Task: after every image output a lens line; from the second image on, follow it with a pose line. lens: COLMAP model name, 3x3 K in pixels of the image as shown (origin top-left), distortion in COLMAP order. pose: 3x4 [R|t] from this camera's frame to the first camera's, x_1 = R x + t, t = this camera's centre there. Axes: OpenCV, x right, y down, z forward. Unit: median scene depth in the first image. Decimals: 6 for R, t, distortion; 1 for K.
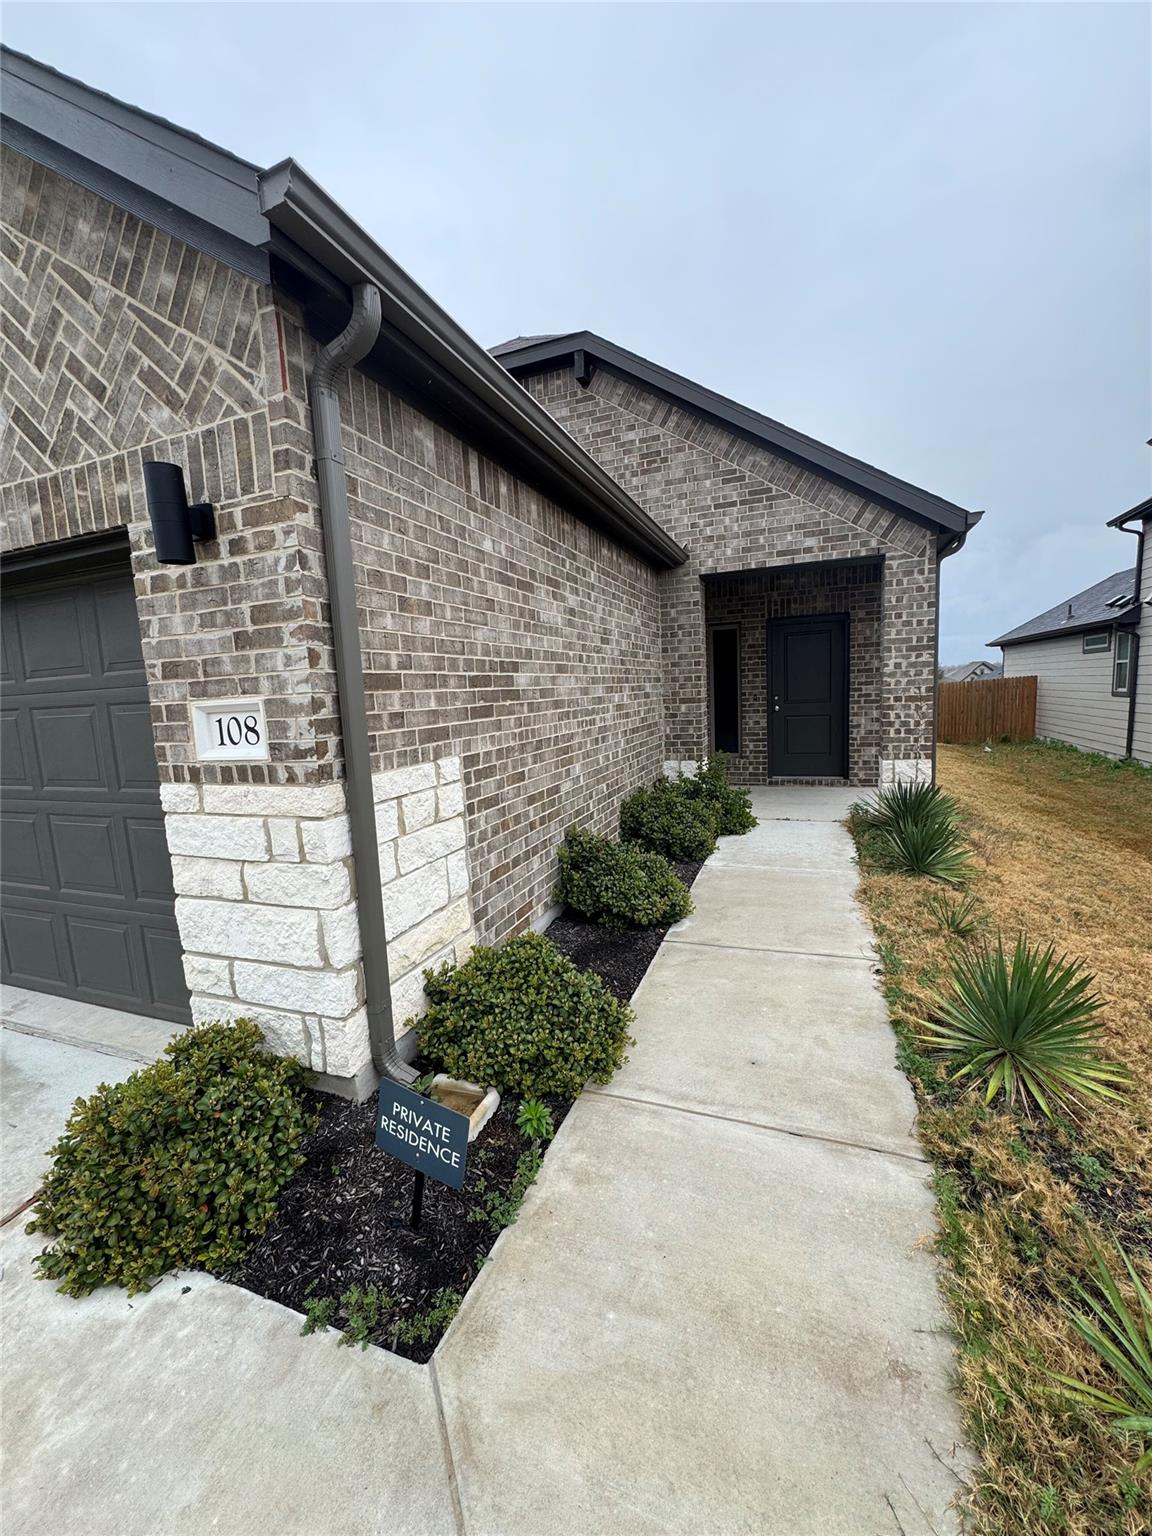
lens RADIAL K [[617.0, 0, 576.0], [0, 617.0, 768.0], [0, 0, 1]] dist [-0.001646, 0.000145]
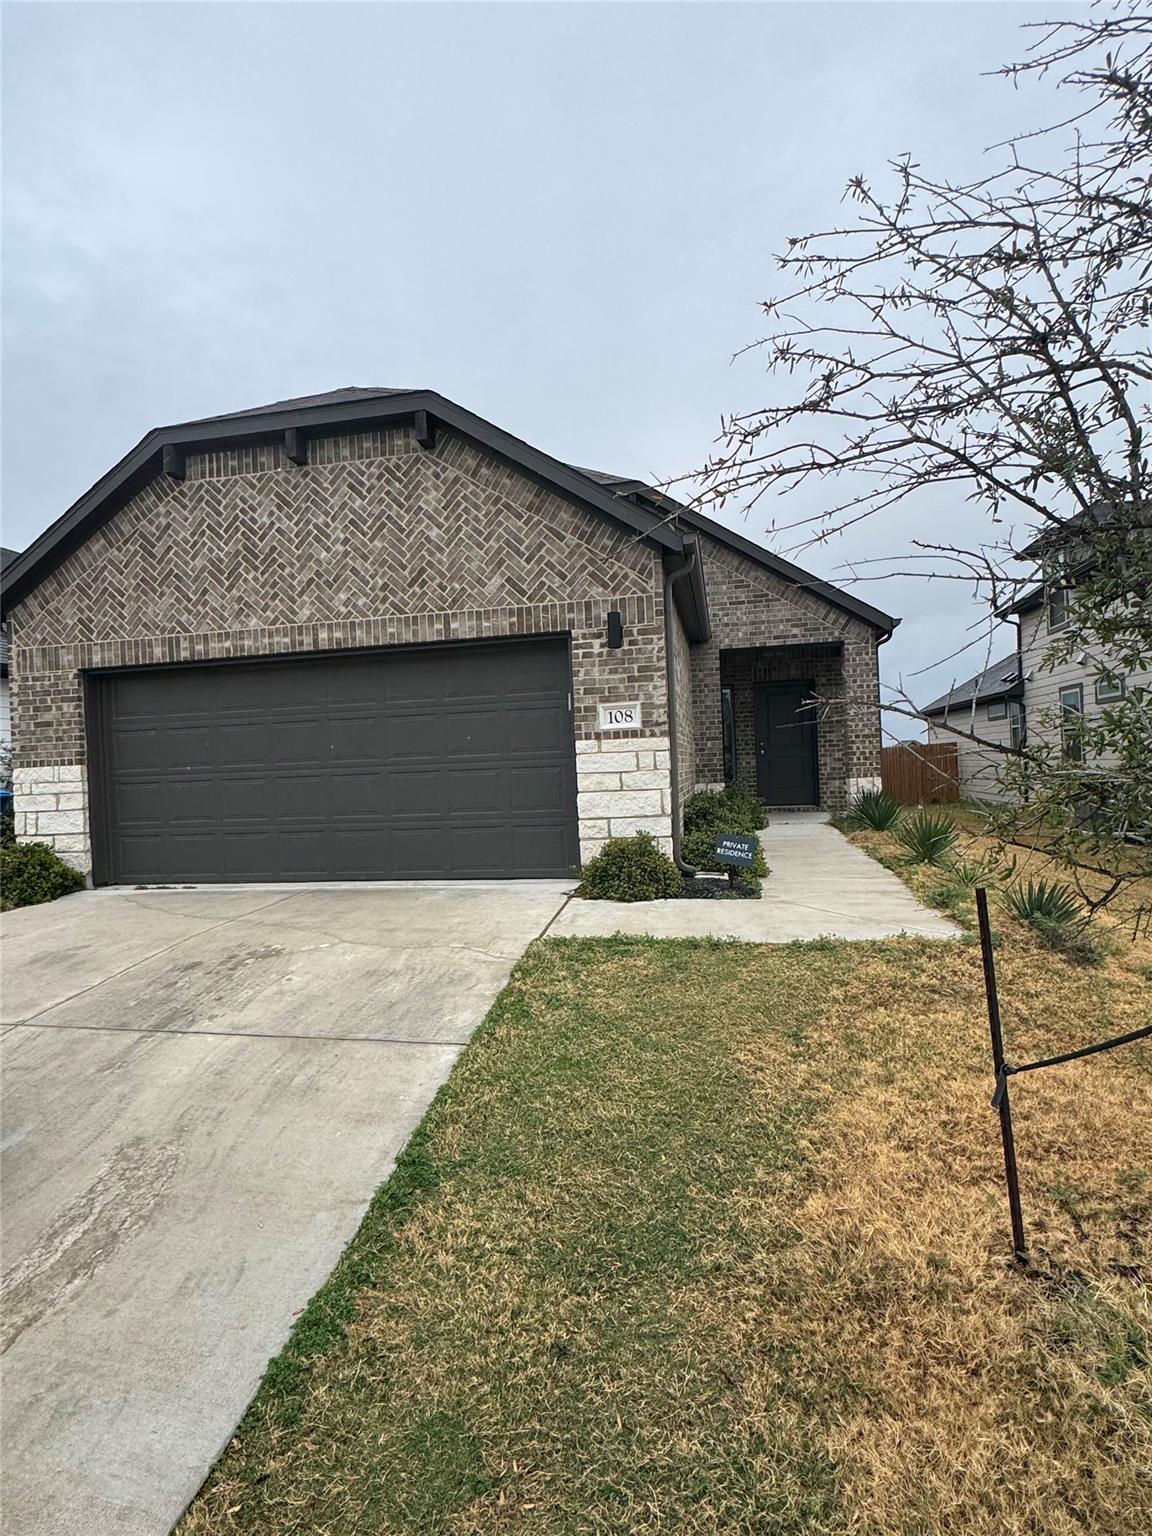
lens RADIAL K [[796.2, 0, 576.0], [0, 796.2, 768.0], [0, 0, 1]] dist [-0.000692, -0.000022]
pose [[0.984380, 0.008287, 0.175859, -1.154241], [0.015018, 0.991298, -0.130778, 0.490198], [-0.175413, 0.131377, 0.975690, -1.774138]]
